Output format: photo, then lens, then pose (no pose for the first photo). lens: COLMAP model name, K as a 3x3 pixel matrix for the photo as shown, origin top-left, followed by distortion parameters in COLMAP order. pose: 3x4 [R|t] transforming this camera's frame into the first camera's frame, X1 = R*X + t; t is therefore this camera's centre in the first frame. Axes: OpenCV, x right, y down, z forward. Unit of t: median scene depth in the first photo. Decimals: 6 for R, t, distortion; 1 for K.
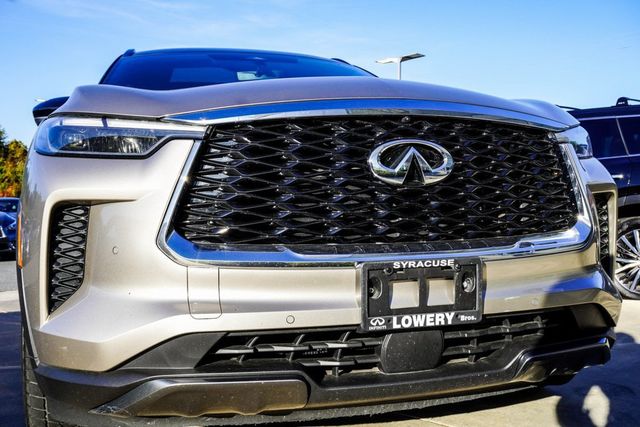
lens RADIAL K [[606.4, 0, 320.0], [0, 606.4, 213.5], [0, 0, 1]] dist [-0.008869, 0.000888]
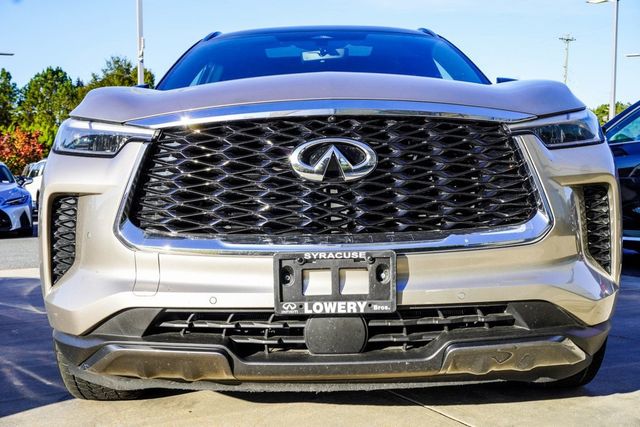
lens RADIAL K [[657.2, 0, 320.0], [0, 657.2, 213.5], [0, 0, 1]] dist [0.009187, -0.013249]
pose [[0.964496, 0.017040, -0.263547, 0.442778], [-0.004746, 0.998874, 0.047212, -0.045503], [0.264054, -0.044285, 0.963491, -0.126756]]
